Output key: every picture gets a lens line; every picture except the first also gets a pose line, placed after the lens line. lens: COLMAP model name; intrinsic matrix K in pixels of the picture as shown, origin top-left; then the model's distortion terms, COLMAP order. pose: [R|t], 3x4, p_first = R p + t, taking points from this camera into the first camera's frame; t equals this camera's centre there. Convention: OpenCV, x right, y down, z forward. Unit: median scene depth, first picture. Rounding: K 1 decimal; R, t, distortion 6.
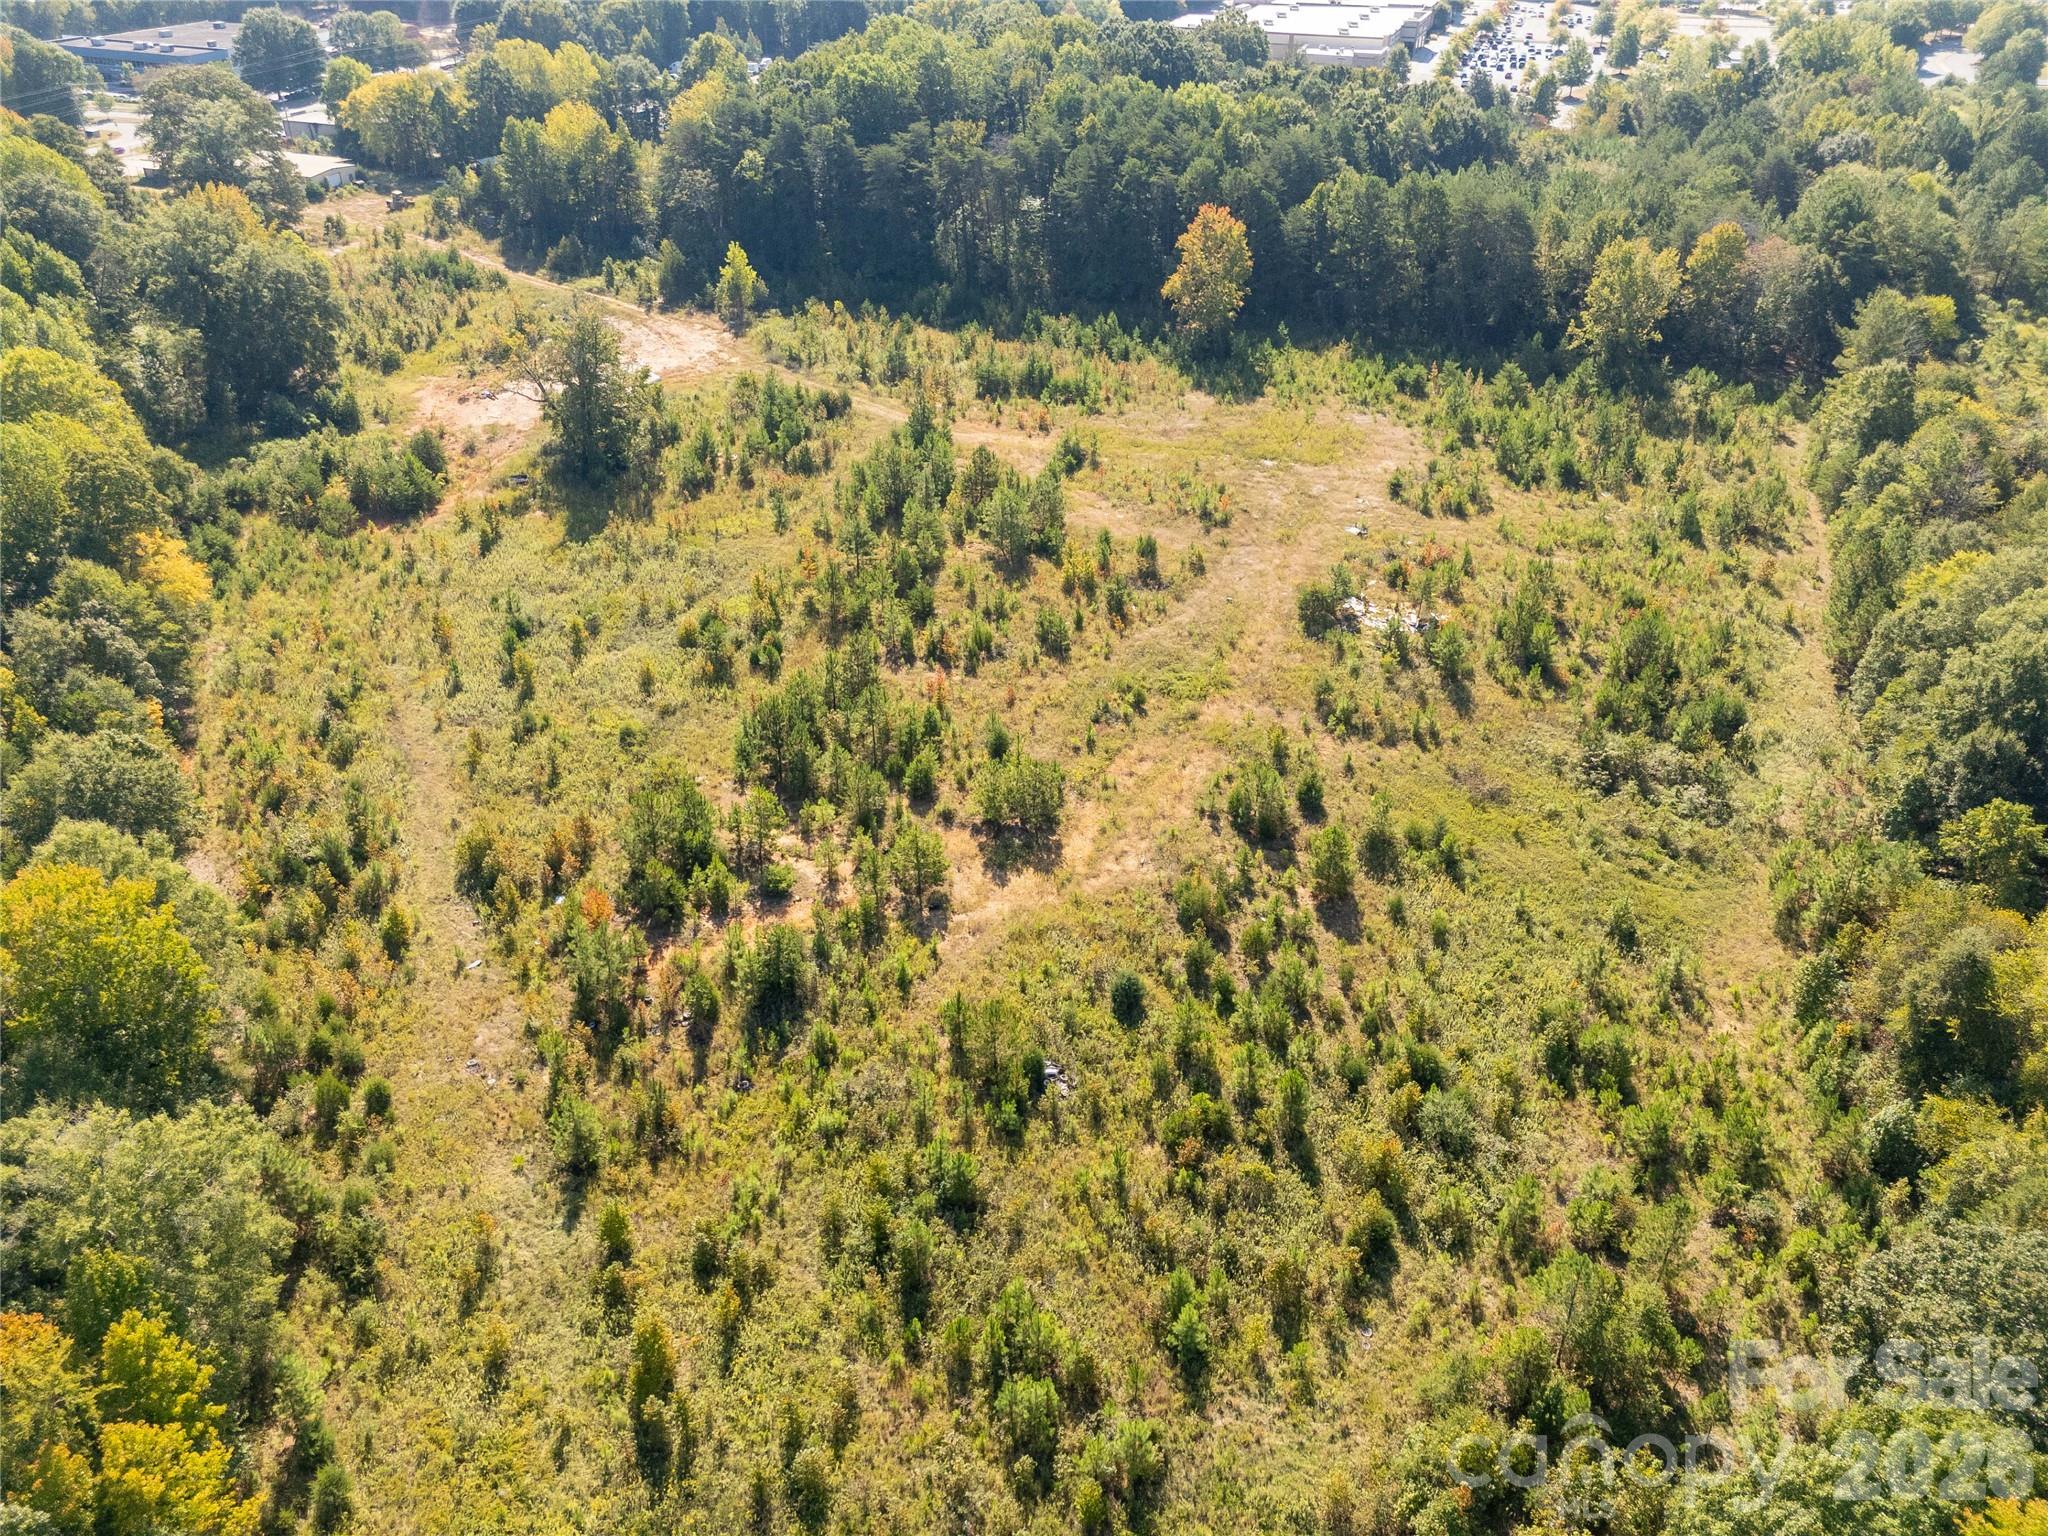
lens RADIAL K [[1518.9, 0, 1024.0], [0, 1518.9, 768.0], [0, 0, 1]] dist [0.072551, -0.069963]
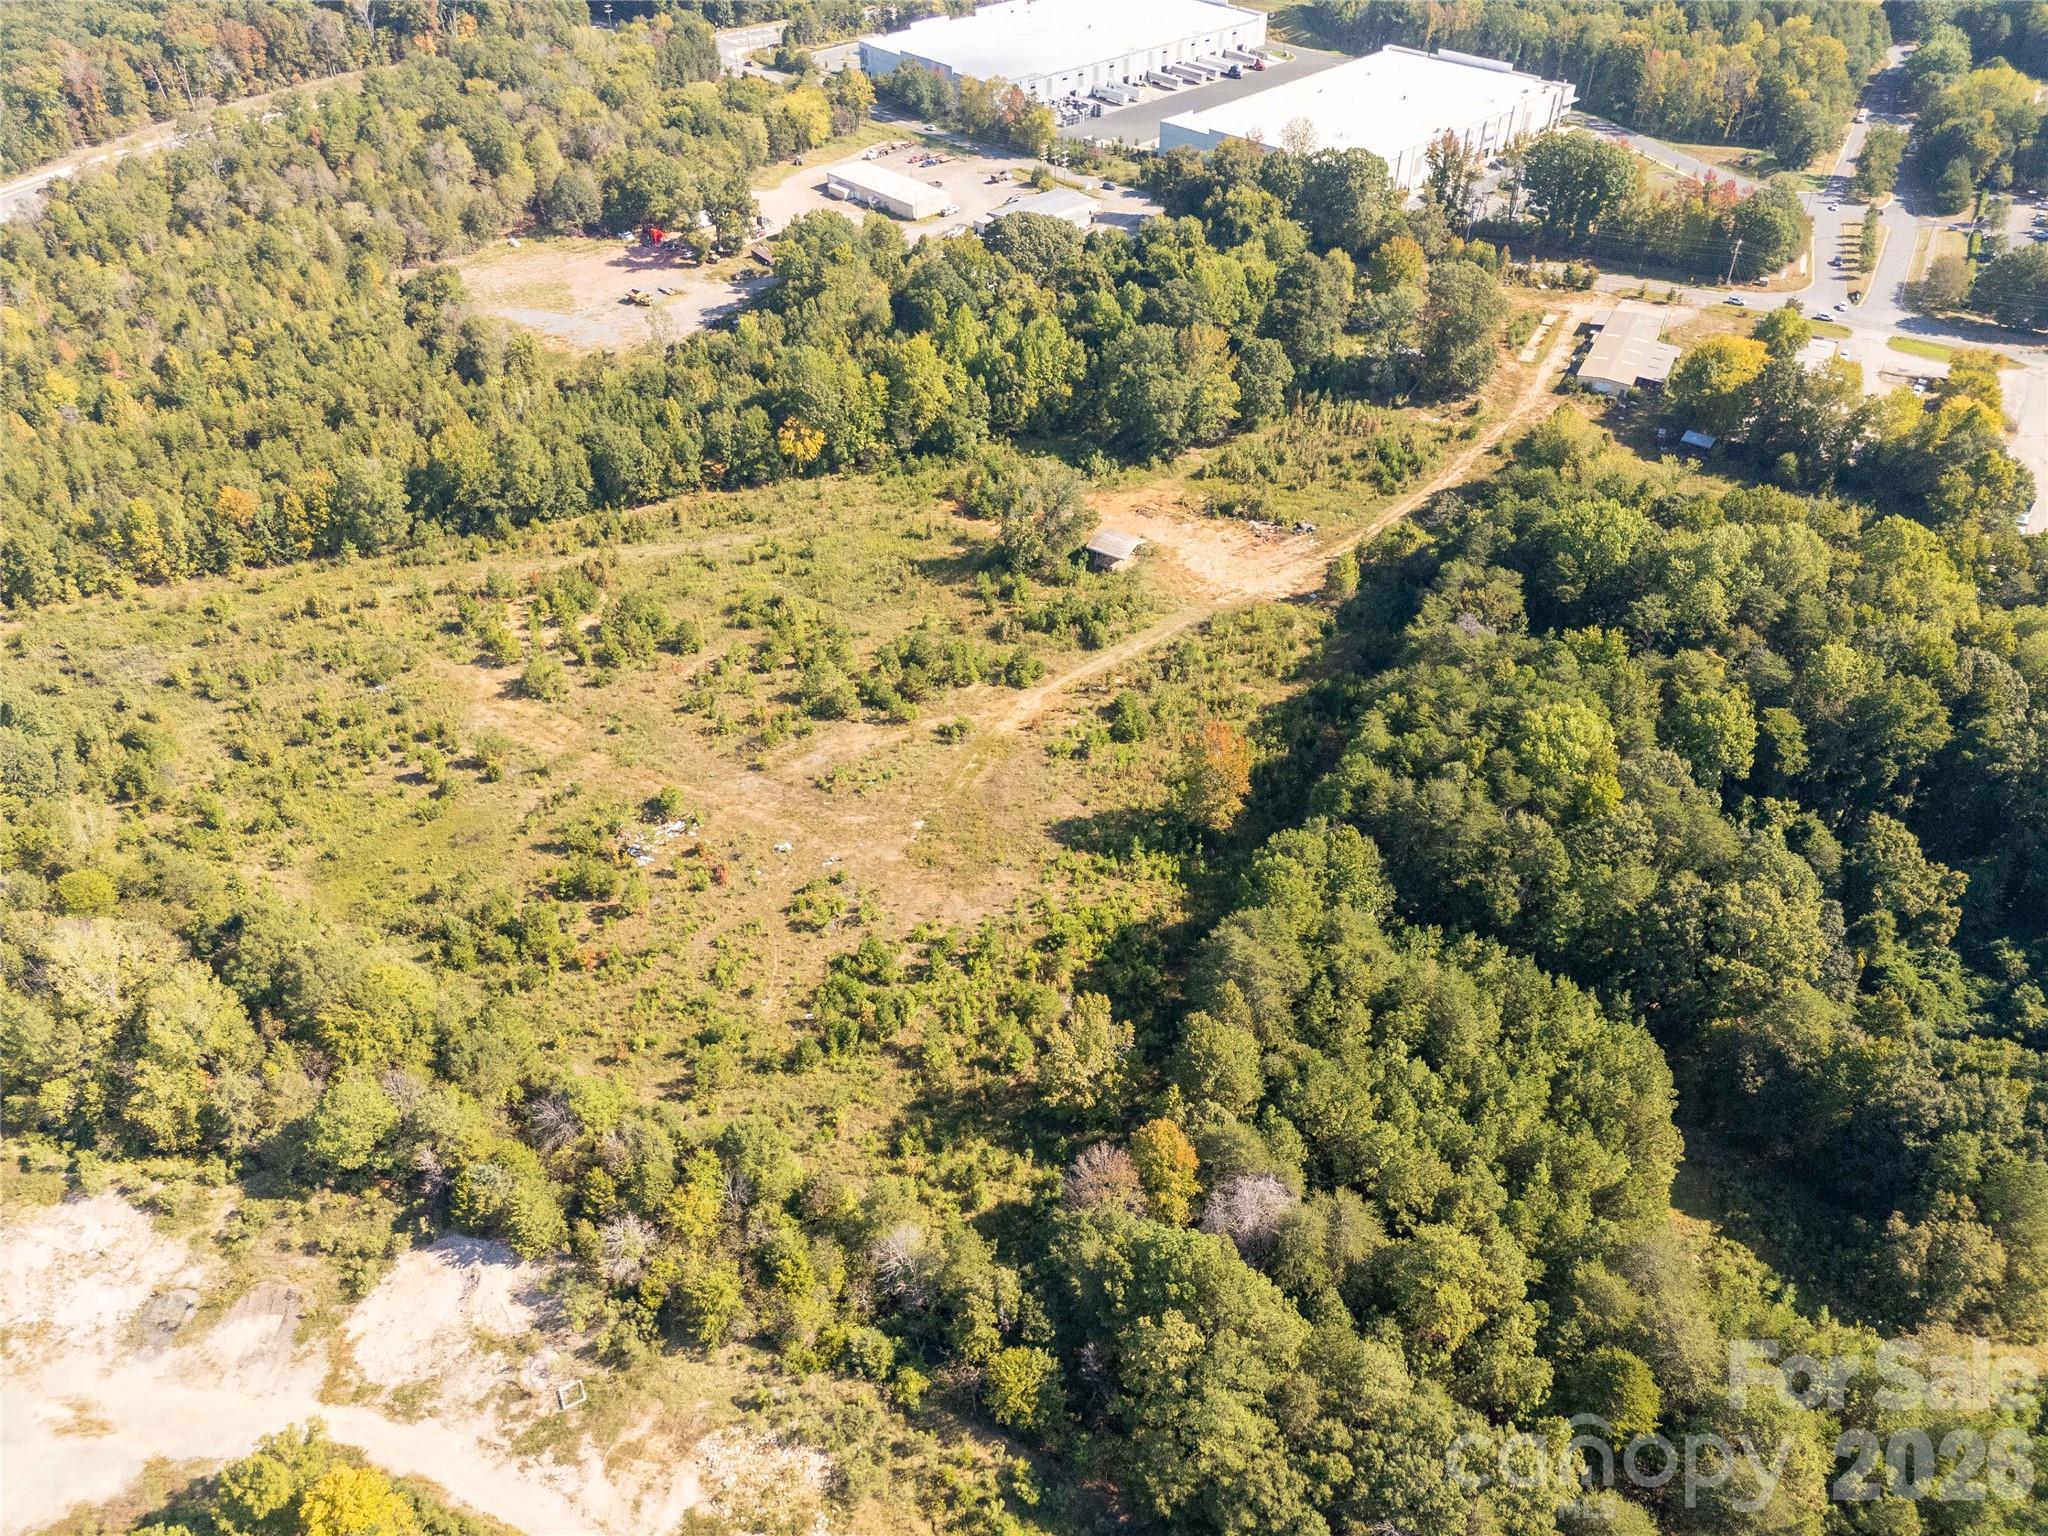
lens RADIAL K [[1541.9, 0, 1024.0], [0, 1541.9, 768.0], [0, 0, 1]] dist [0.091813, -0.090889]
pose [[-0.141061, 0.613656, -0.776871, 1.344977], [-0.528620, 0.616799, 0.583198, -1.237223], [0.837056, 0.492936, 0.237384, 0.925338]]
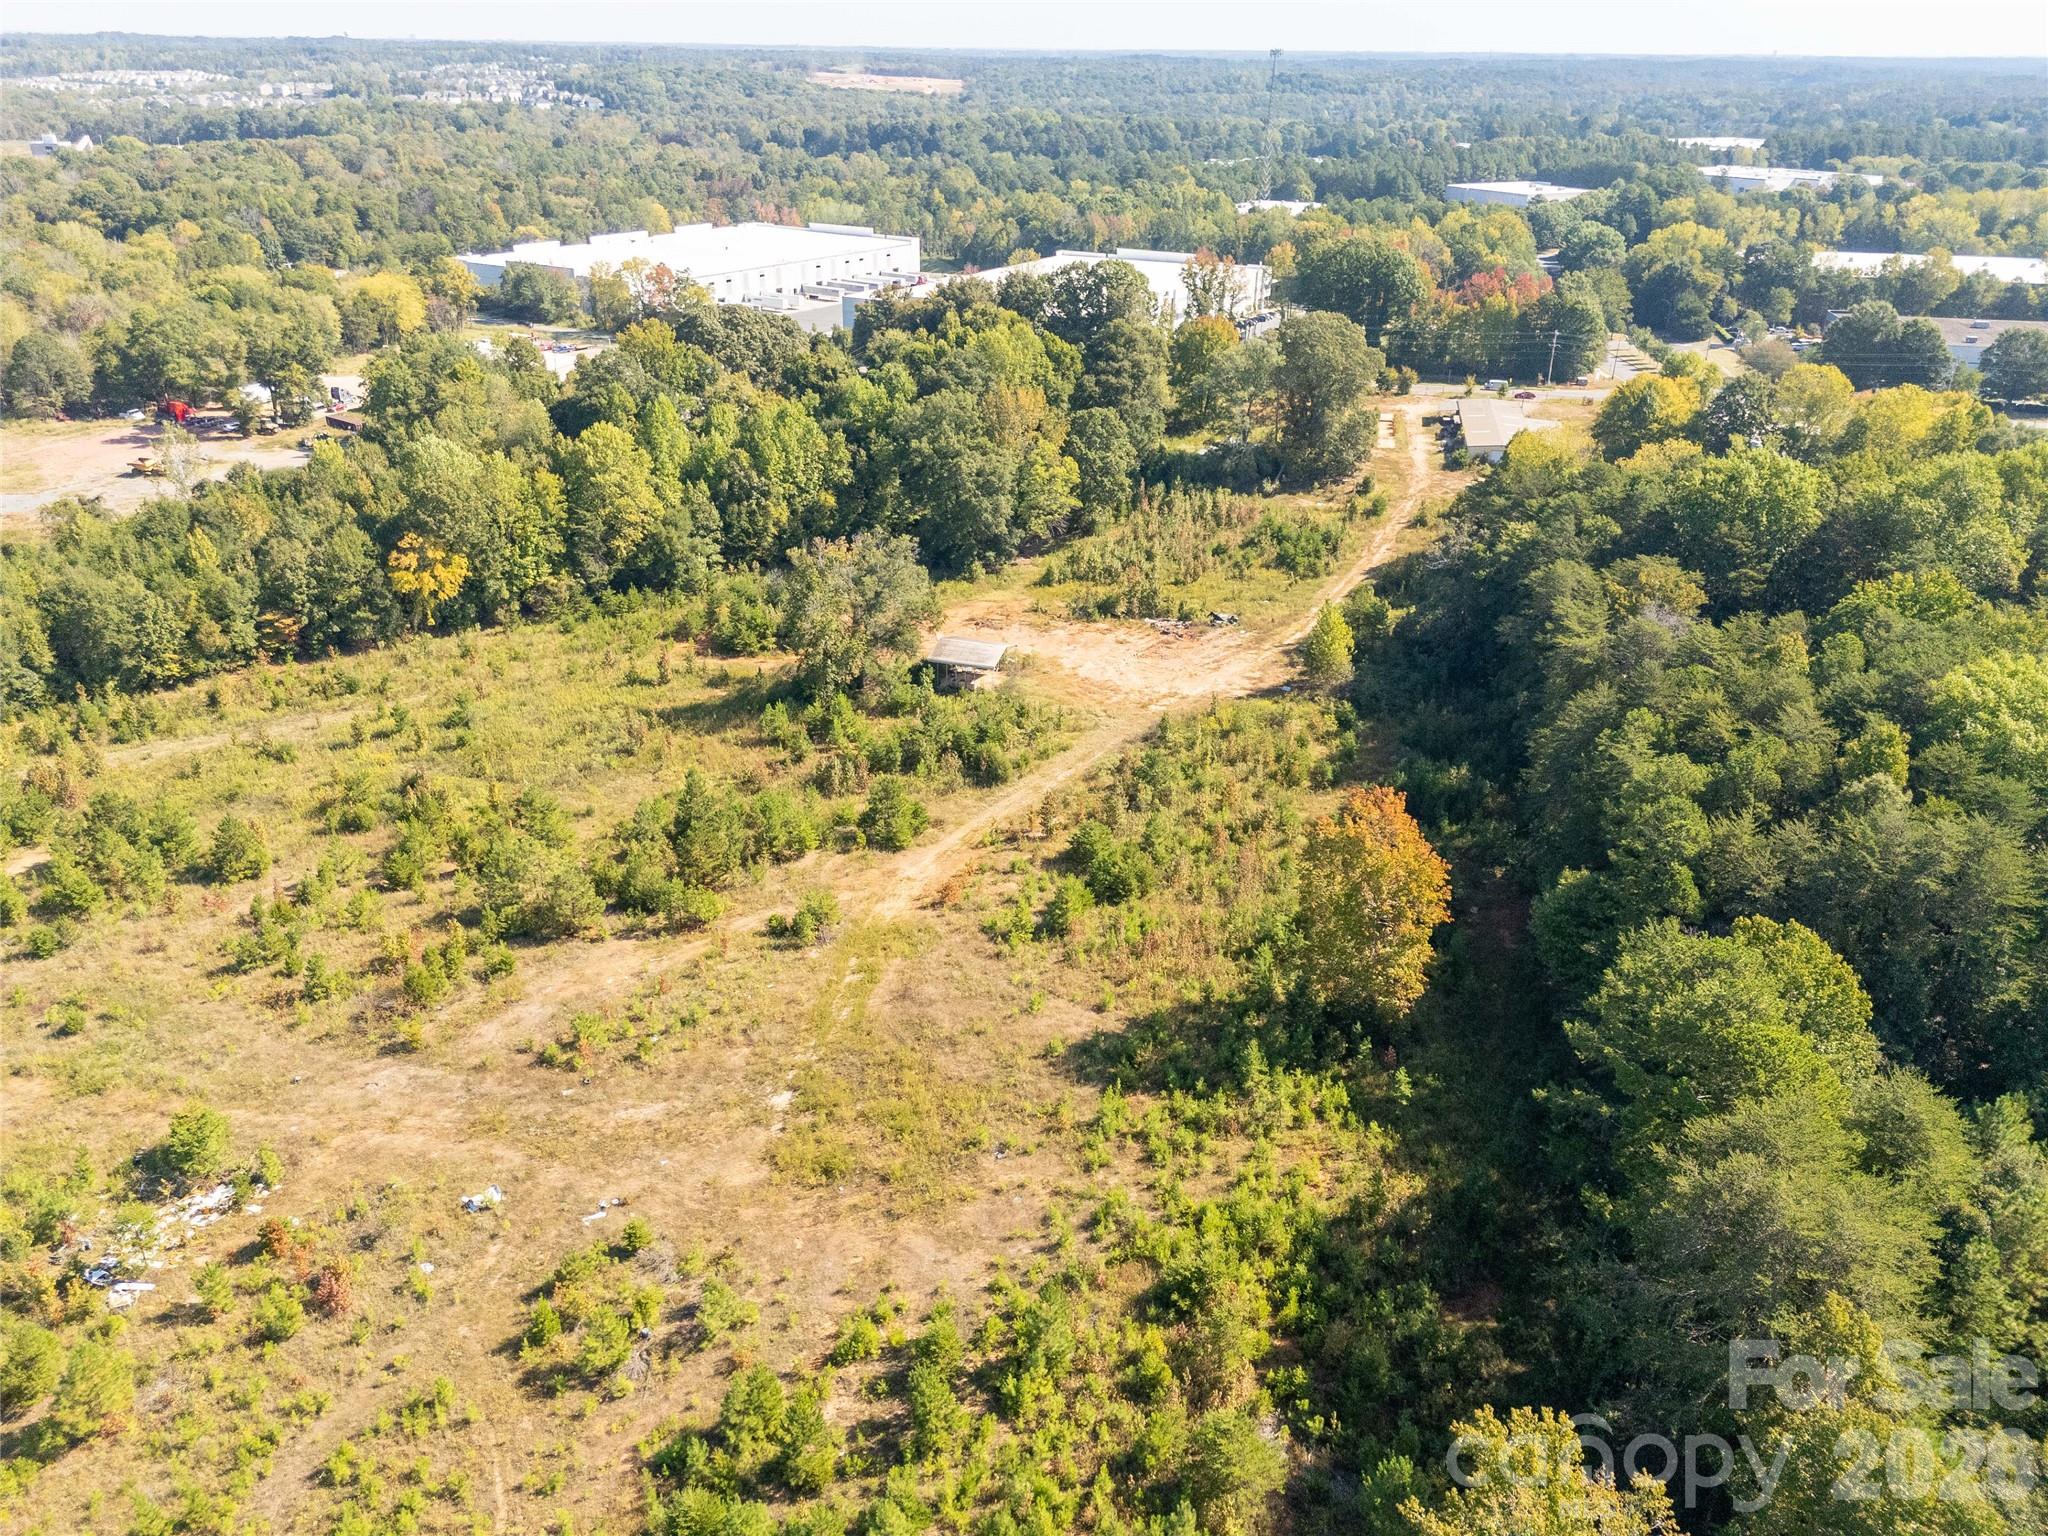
lens RADIAL K [[1541.9, 0, 1024.0], [0, 1541.9, 768.0], [0, 0, 1]] dist [0.091813, -0.090889]
pose [[0.125084, 0.419084, -0.899290, 0.796088], [-0.533976, 0.792371, 0.294986, -0.641406], [0.836196, 0.443302, 0.322894, 1.022681]]
